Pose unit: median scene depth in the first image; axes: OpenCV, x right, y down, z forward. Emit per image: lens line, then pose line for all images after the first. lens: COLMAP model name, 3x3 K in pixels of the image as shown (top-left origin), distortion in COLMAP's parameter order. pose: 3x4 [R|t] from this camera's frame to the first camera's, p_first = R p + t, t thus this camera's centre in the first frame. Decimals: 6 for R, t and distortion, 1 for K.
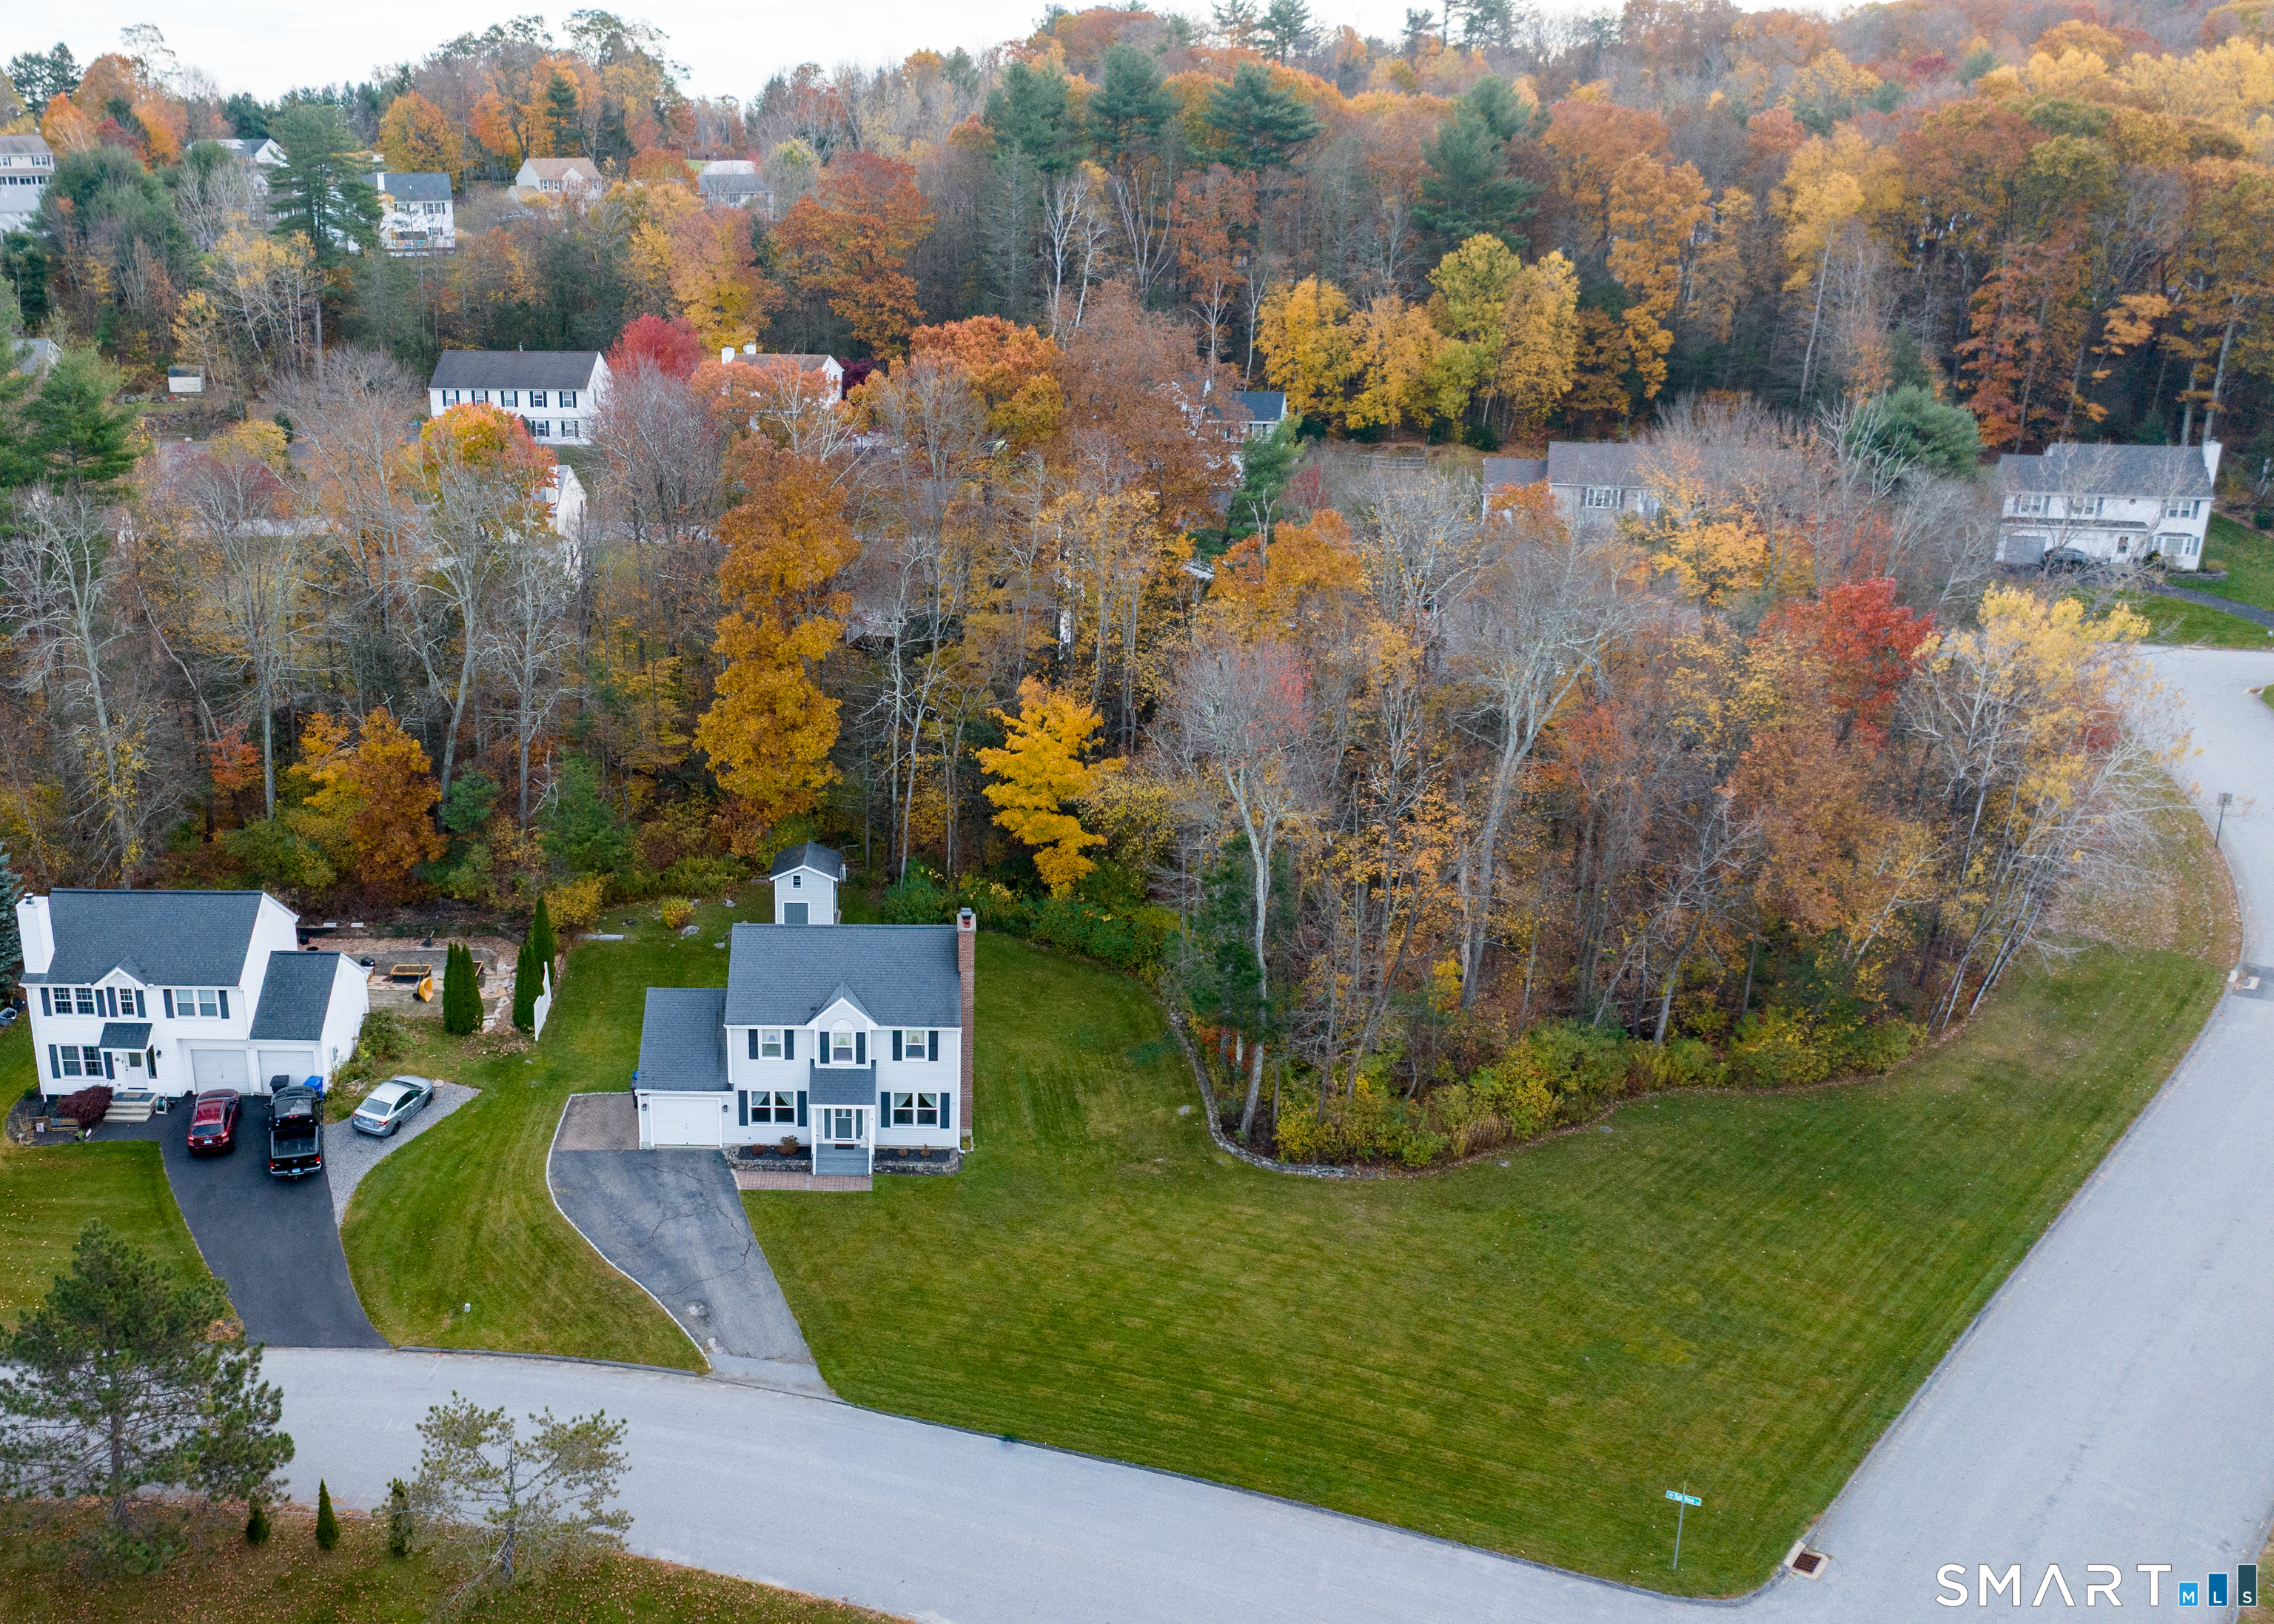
lens RADIAL K [[2029.2, 0, 1137.0], [0, 2029.2, 812.0], [0, 0, 1]] dist [-0.012713, -0.031095]
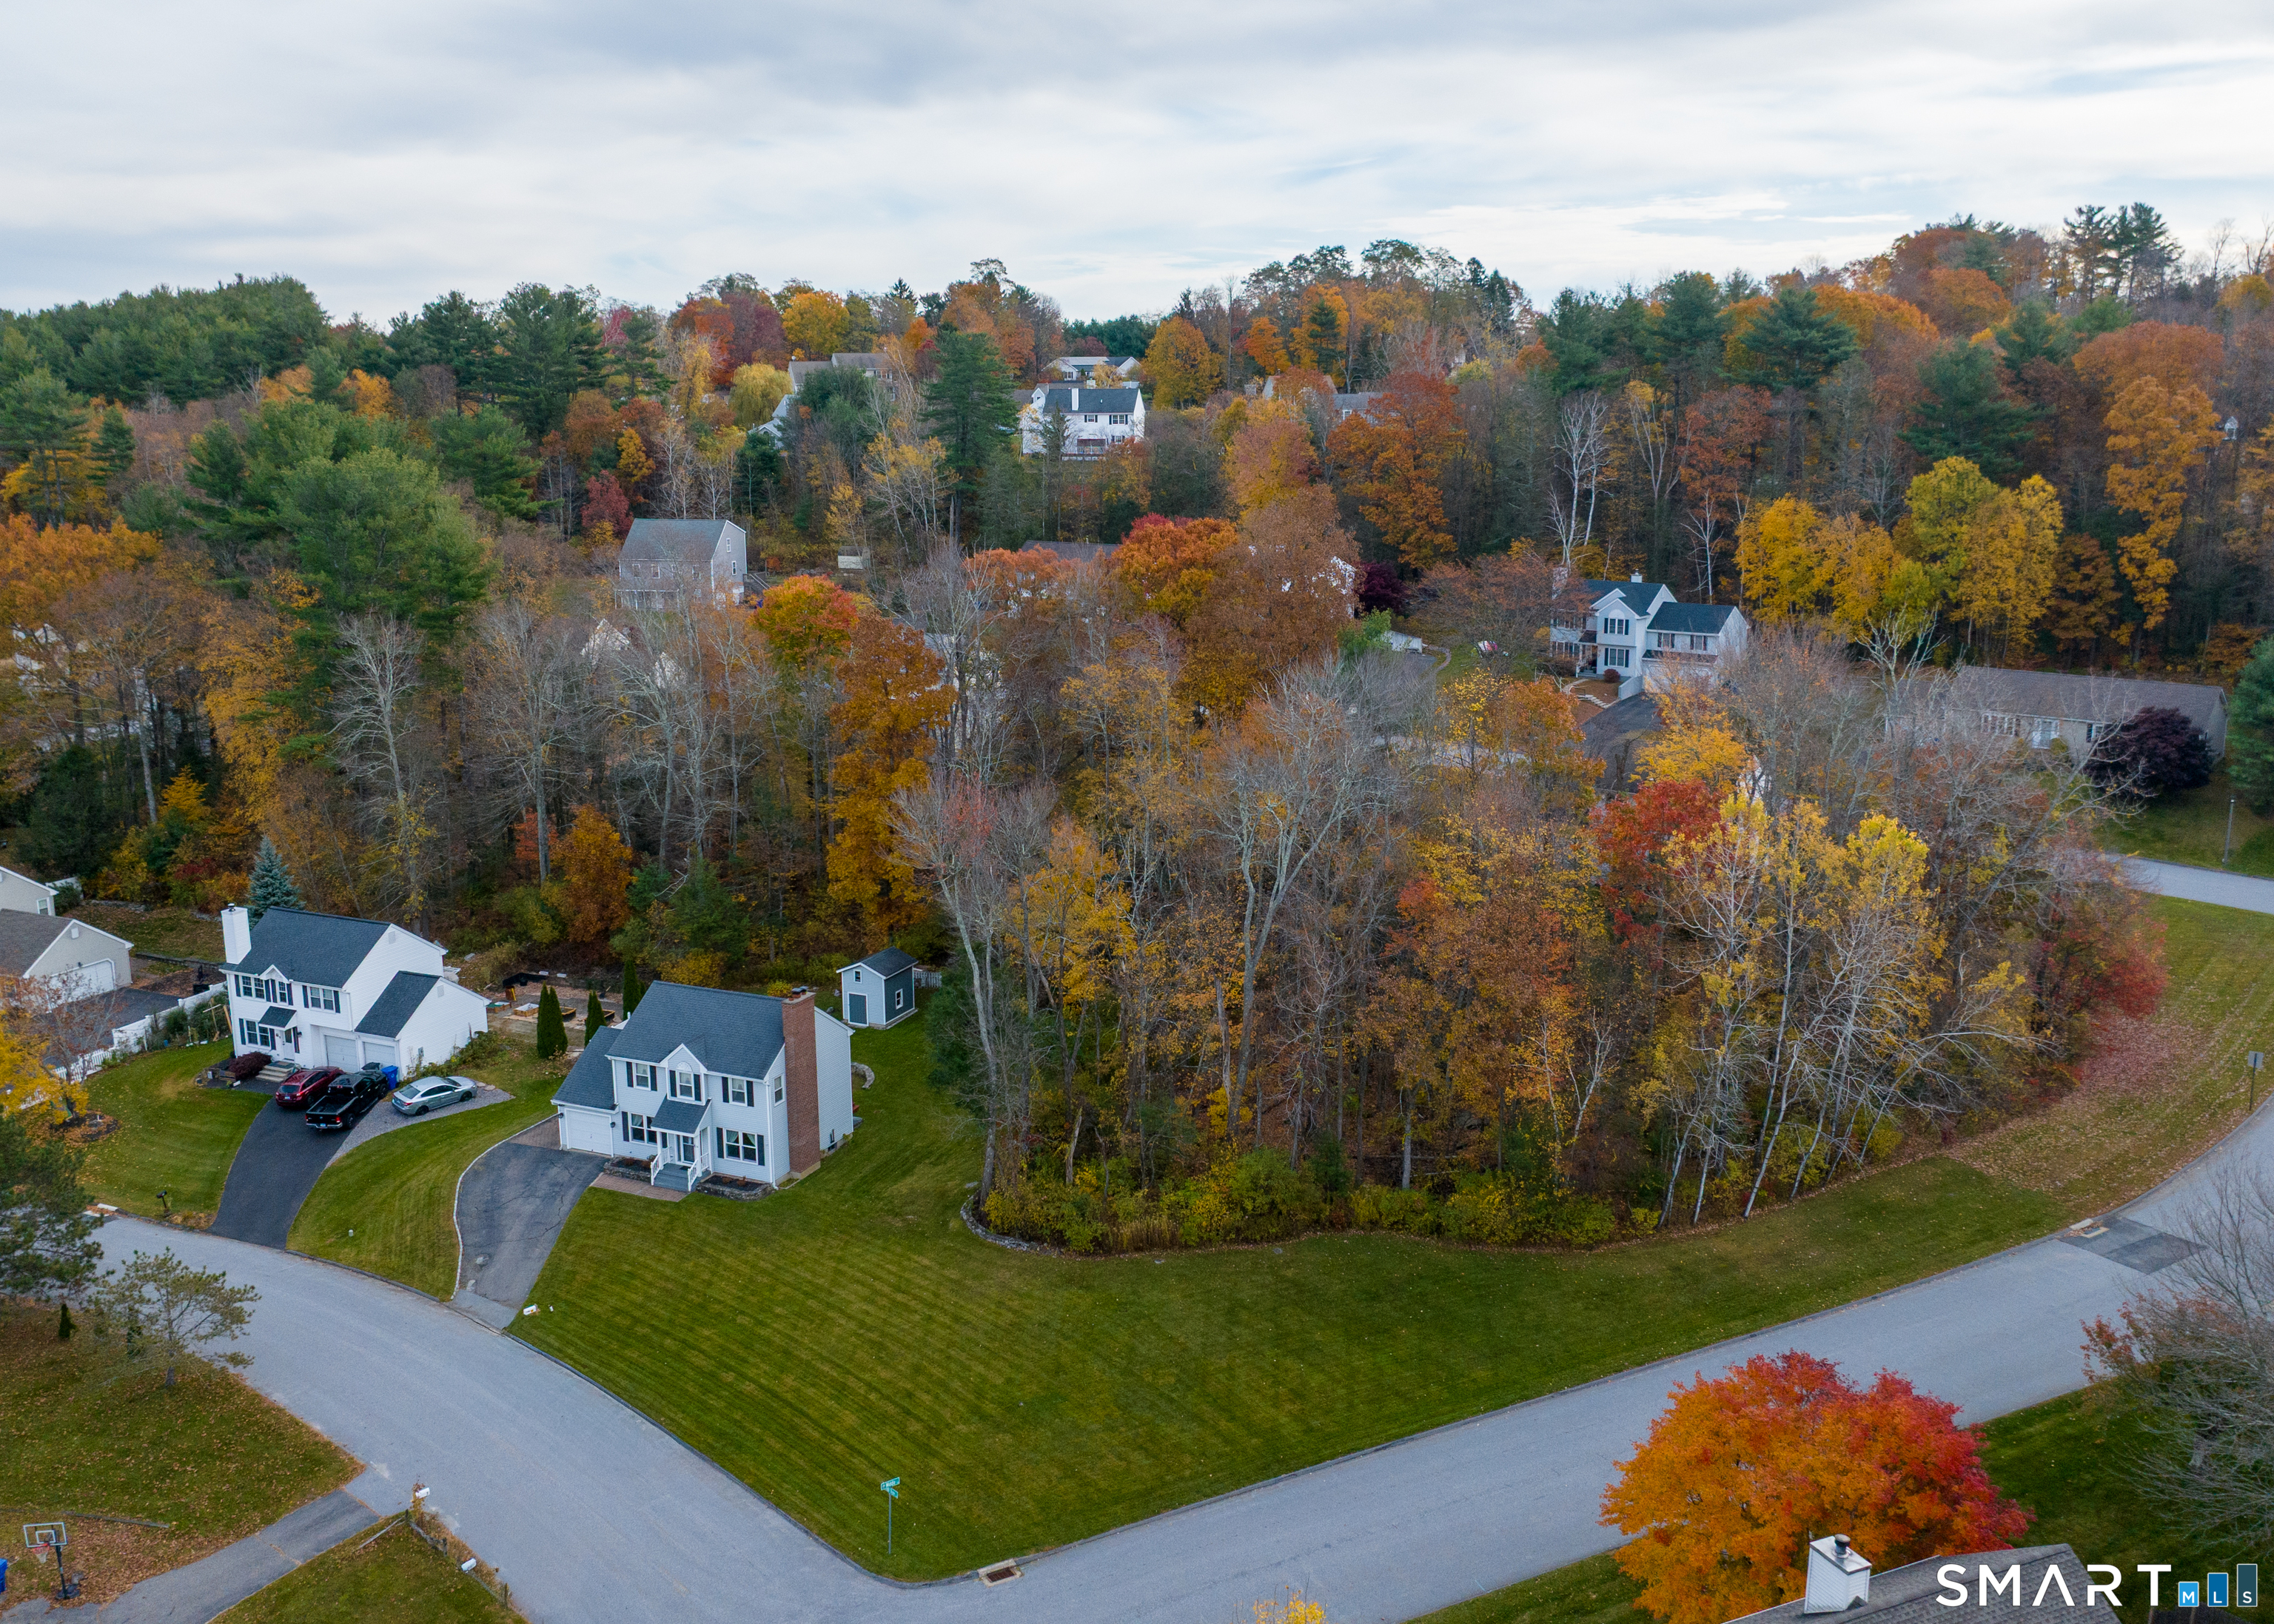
lens RADIAL K [[1987.2, 0, 1137.0], [0, 1987.2, 812.0], [0, 0, 1]] dist [-0.024039, -0.004014]
pose [[0.932172, 0.078648, -0.353370, 0.482375], [-0.112173, 0.990825, -0.075384, 0.010269], [0.344199, 0.109910, 0.932441, -0.047557]]
